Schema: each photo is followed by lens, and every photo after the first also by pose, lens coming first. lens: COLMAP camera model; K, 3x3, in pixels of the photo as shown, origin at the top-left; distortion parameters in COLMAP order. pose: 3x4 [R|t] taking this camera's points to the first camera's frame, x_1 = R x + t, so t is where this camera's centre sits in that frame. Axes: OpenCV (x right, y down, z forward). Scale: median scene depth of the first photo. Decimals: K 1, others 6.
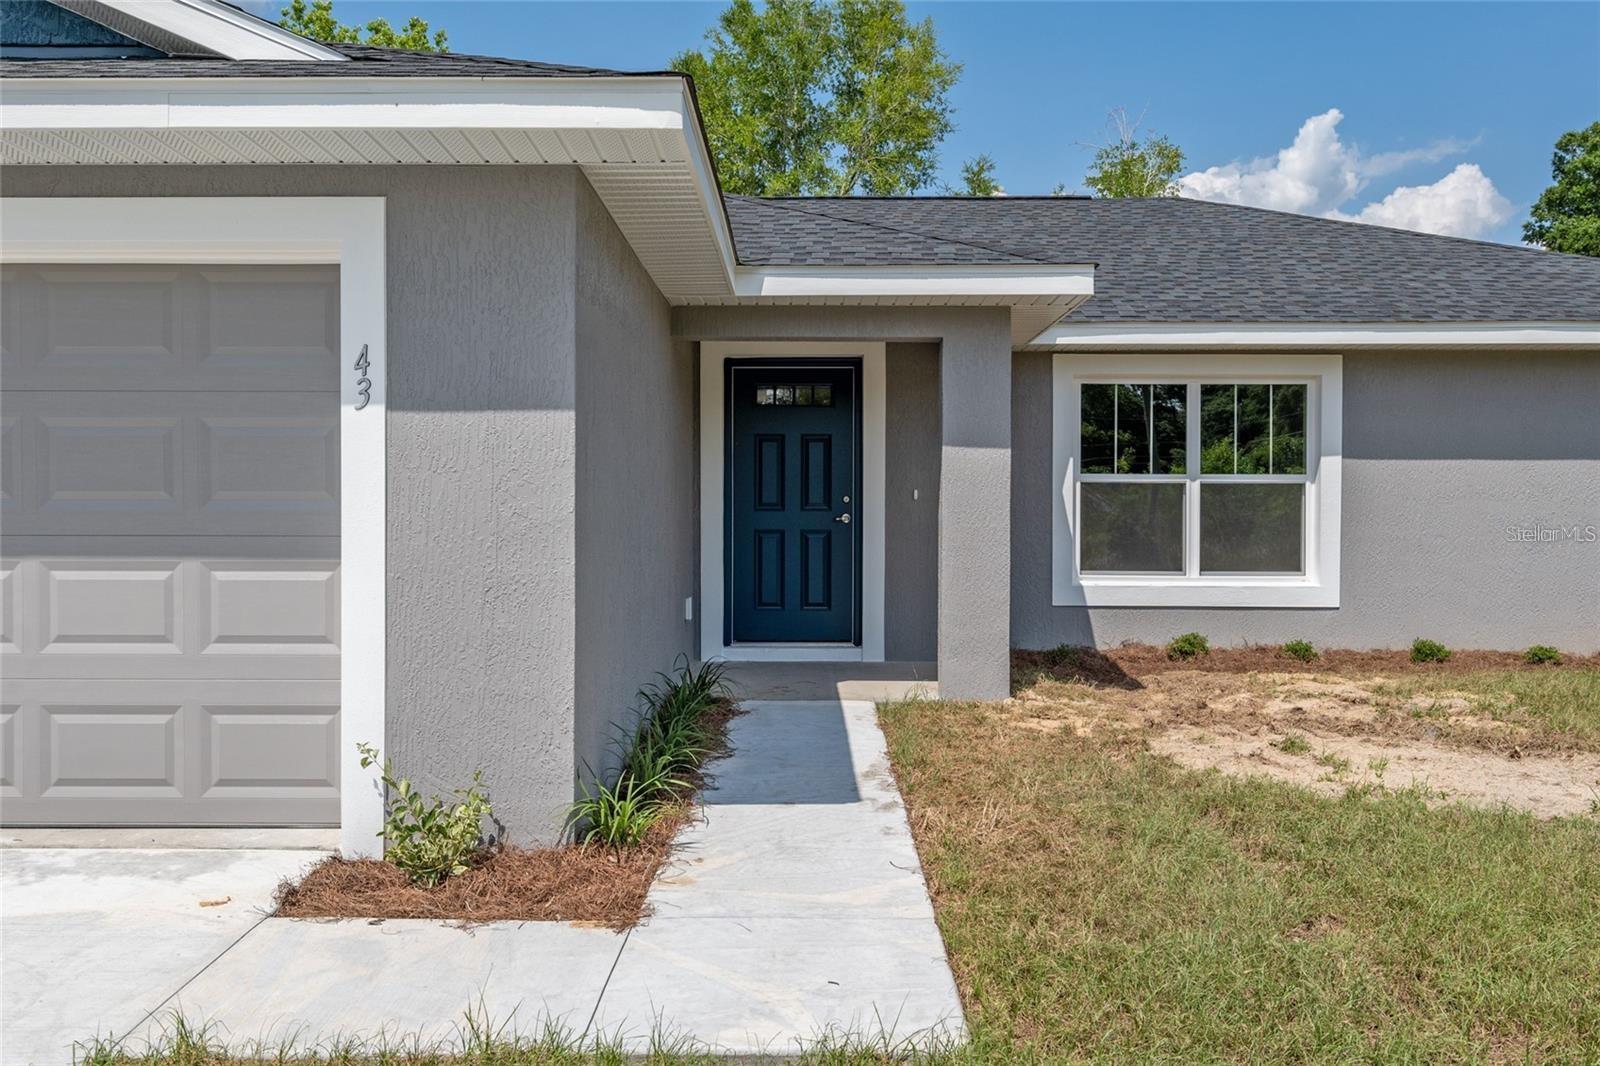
lens RADIAL K [[1326.7, 0, 793.6], [0, 1326.7, 524.5], [0, 0, 1]] dist [0.001925, 0.012355]
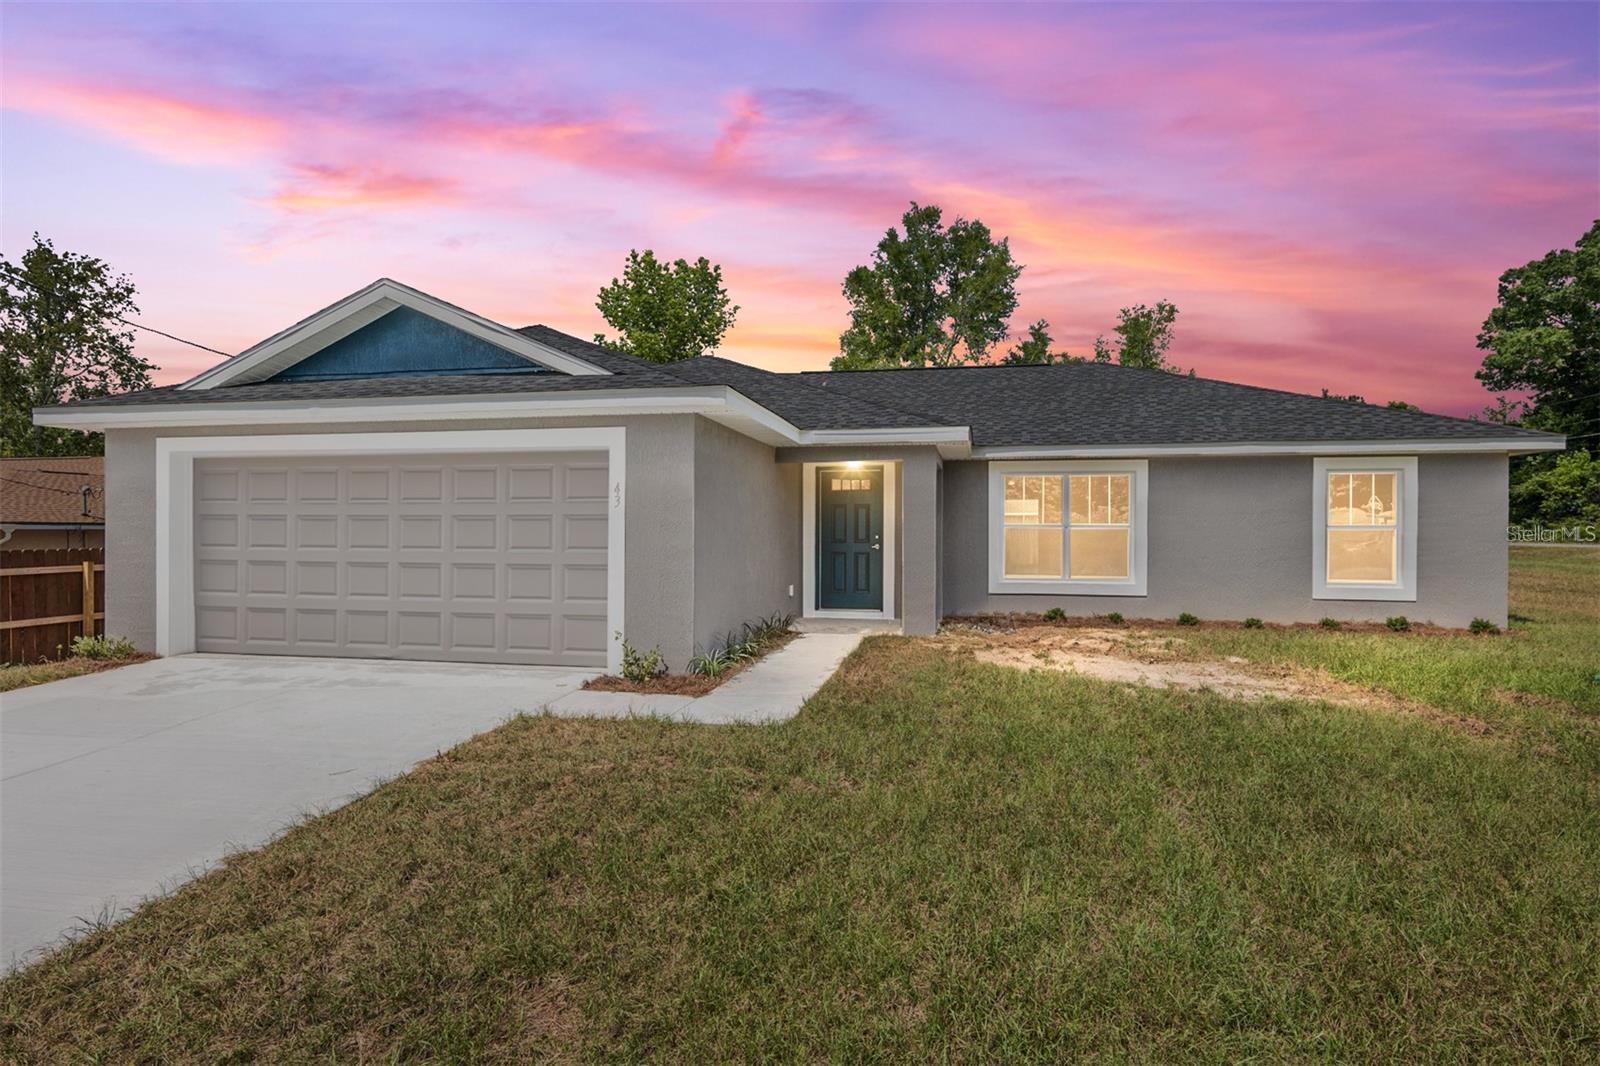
lens RADIAL K [[884.5, 0, 790.8], [0, 884.5, 528.8], [0, 0, 1]] dist [-0.001187, -0.001069]
pose [[0.980135, 0.000701, -0.198330, 0.172601], [-0.004688, 0.999796, -0.019634, -0.004398], [0.198275, 0.020174, 0.979939, -0.312140]]
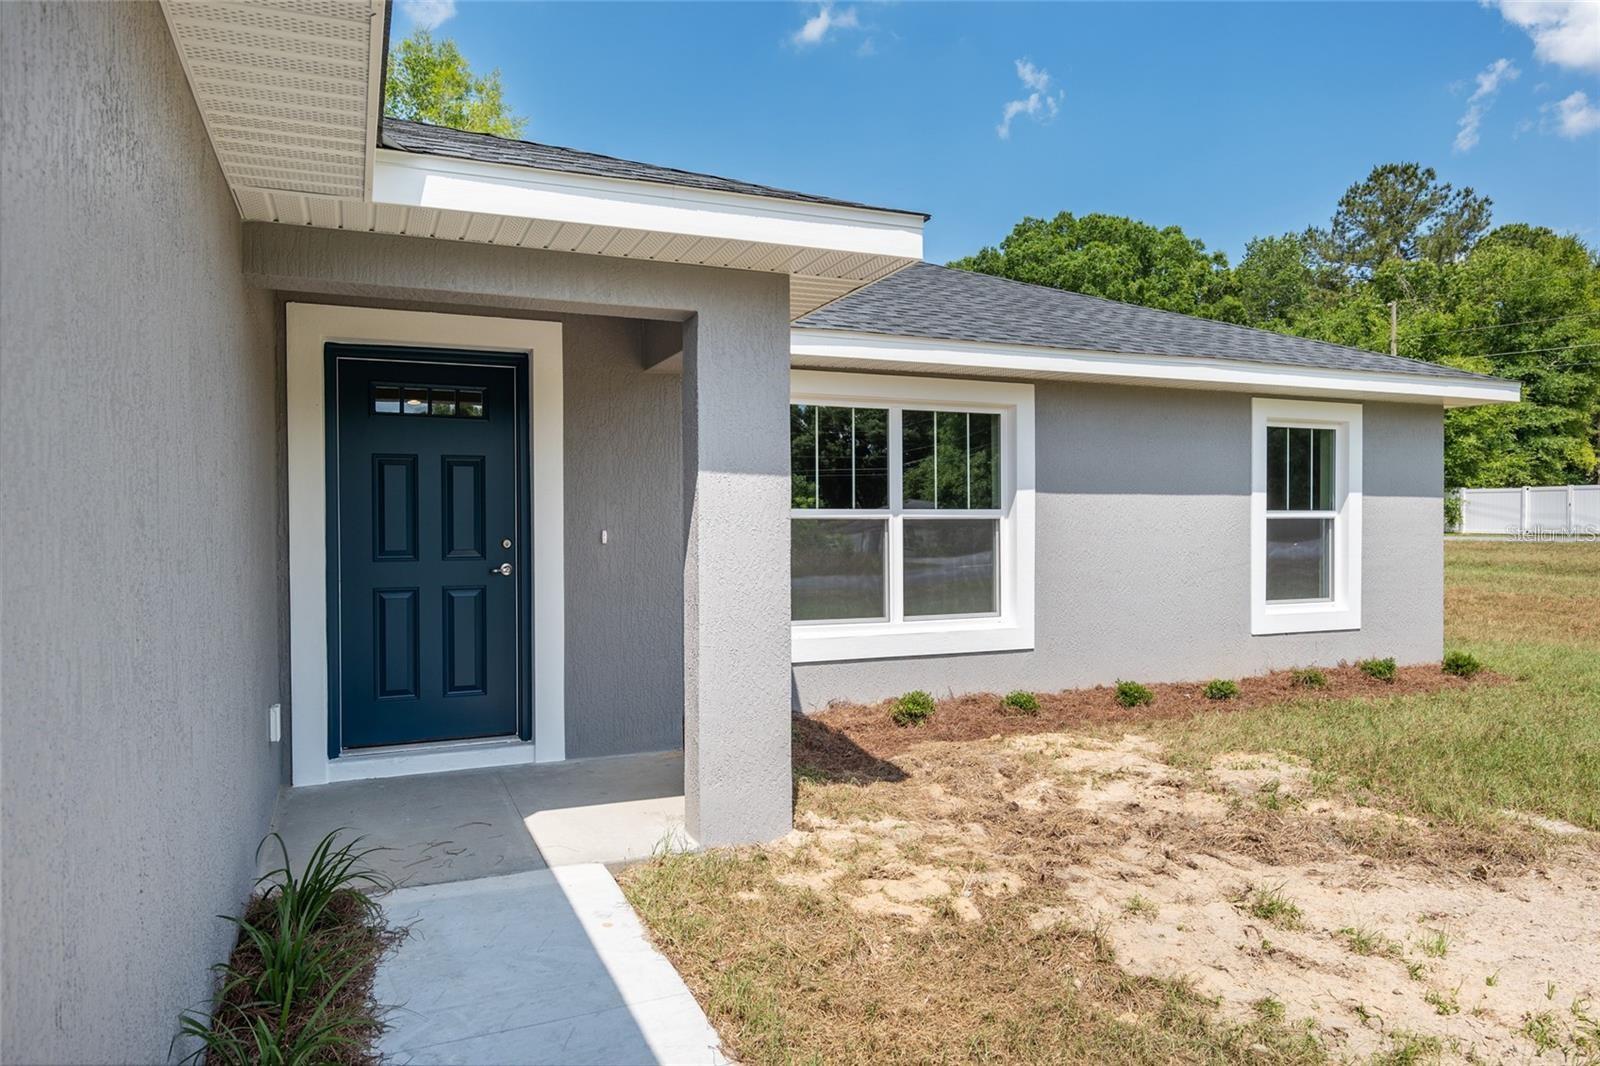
lens RADIAL K [[1033.3, 0, 800.0], [0, 1033.3, 533.0], [0, 0, 1]] dist [-0.000539, -0.000324]
pose [[0.915076, -0.010317, 0.403149, -0.042810], [0.013706, 0.999891, -0.005521, -0.019252], [-0.403048, 0.010577, 0.915118, 0.398124]]
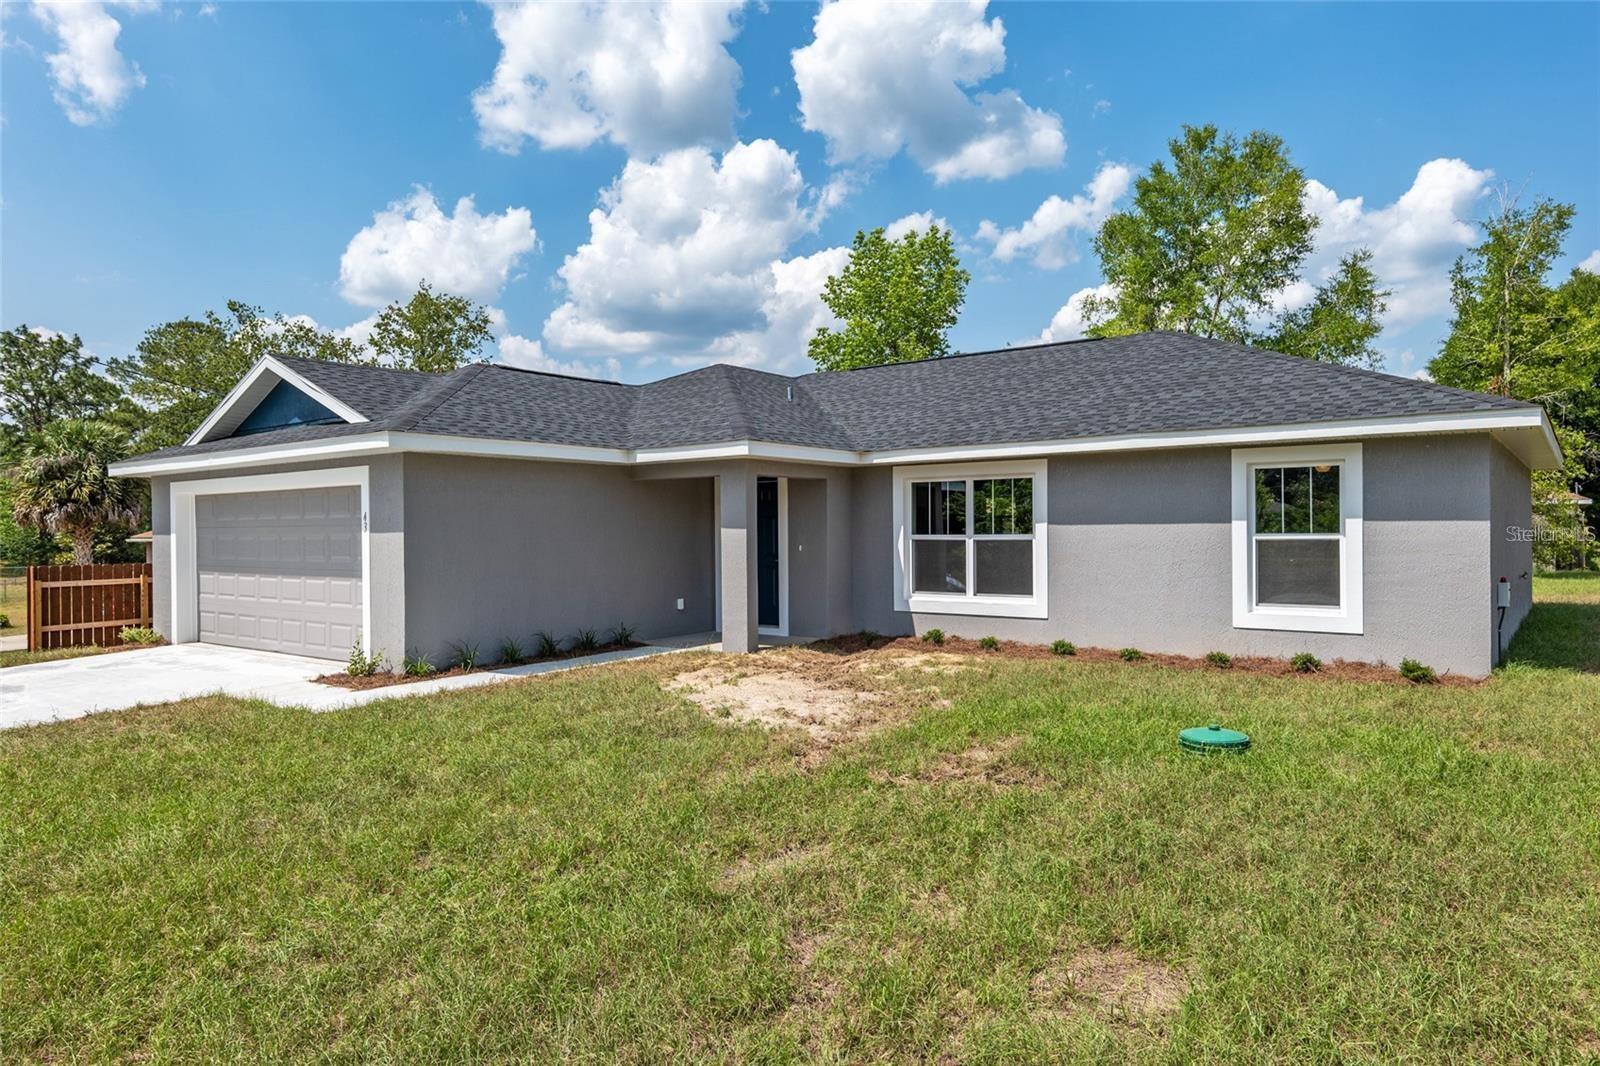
lens RADIAL K [[1033.3, 0, 800.0], [0, 1033.3, 533.0], [0, 0, 1]] dist [-0.000539, -0.000324]
pose [[0.797343, -0.007845, -0.603475, 0.944760], [0.000935, 0.999930, -0.011763, -0.026065], [0.603525, 0.008815, 0.797295, -0.164051]]
